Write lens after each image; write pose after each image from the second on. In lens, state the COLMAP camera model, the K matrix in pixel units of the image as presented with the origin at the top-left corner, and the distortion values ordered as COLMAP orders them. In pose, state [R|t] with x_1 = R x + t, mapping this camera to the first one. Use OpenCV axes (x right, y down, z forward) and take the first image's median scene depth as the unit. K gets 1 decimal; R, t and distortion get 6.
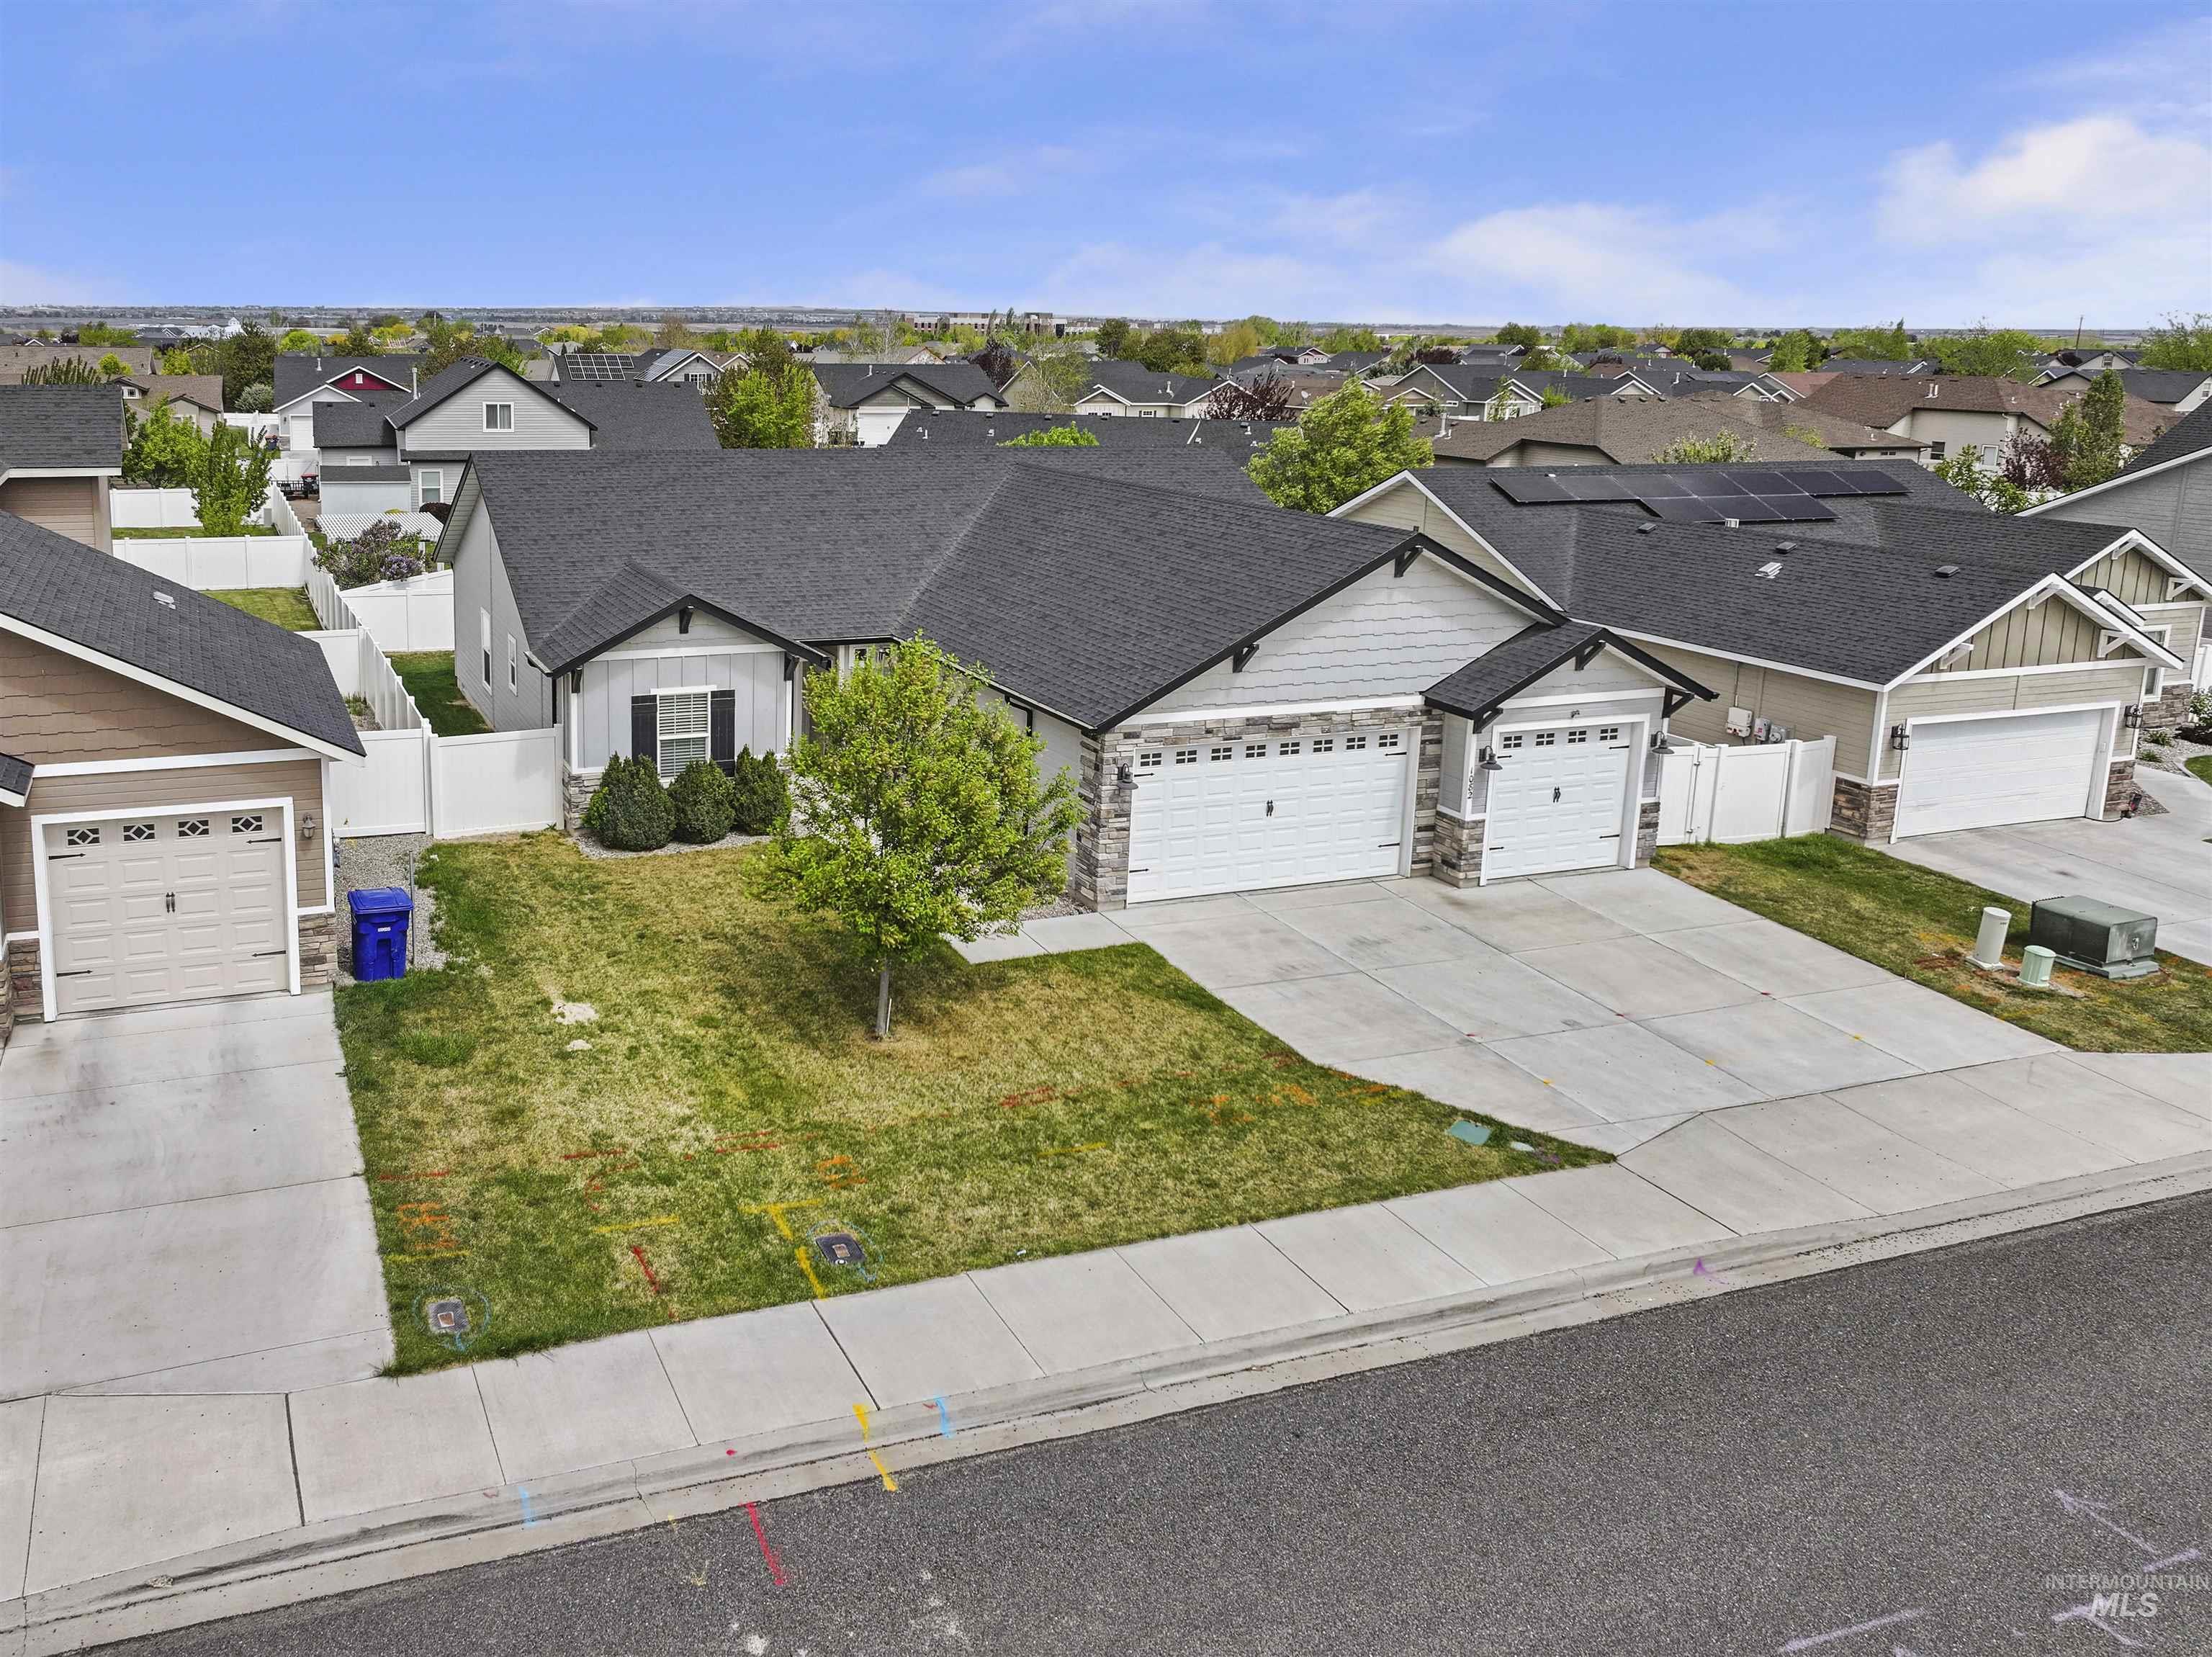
lens RADIAL K [[2028.4, 0, 999.5], [0, 2028.4, 756.7], [0, 0, 1]] dist [-0.002831, -0.002198]
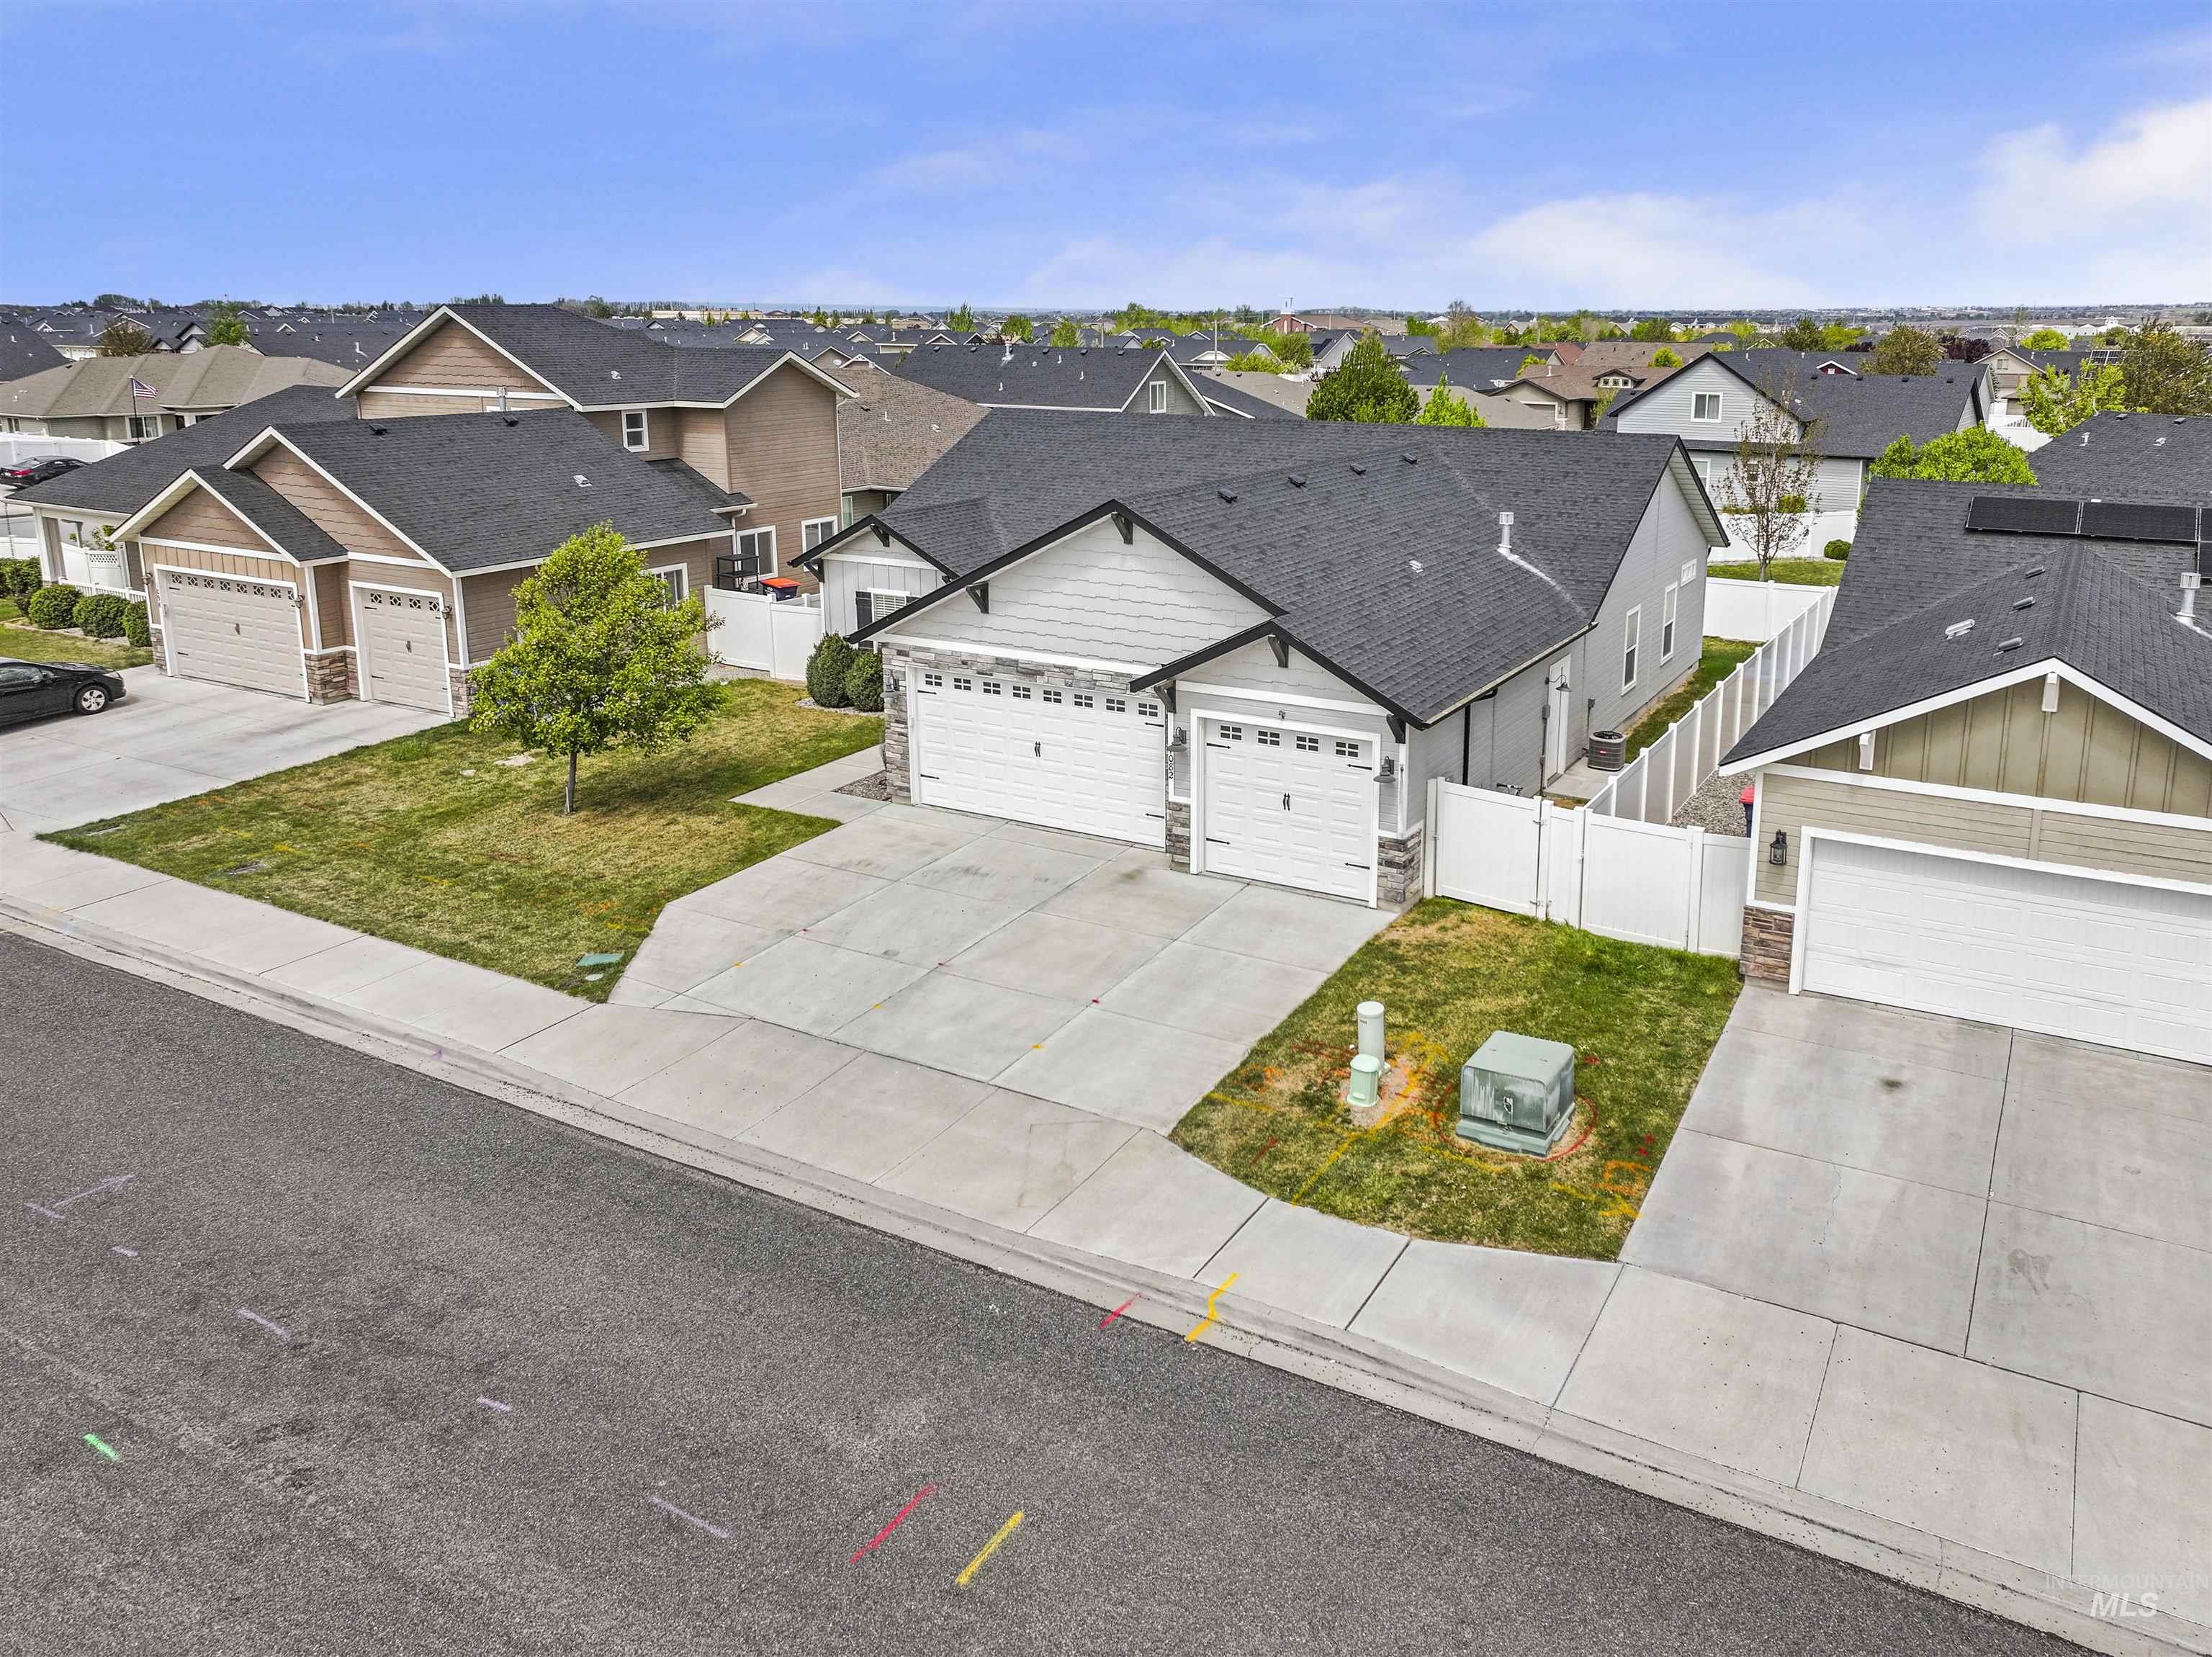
lens RADIAL K [[2028.4, 0, 999.5], [0, 2028.4, 756.7], [0, 0, 1]] dist [-0.002831, -0.002198]
pose [[0.521934, 0.173867, -0.835078, 1.247256], [-0.182393, 0.979111, 0.089857, -0.077727], [0.833257, 0.105413, 0.542743, 0.496574]]
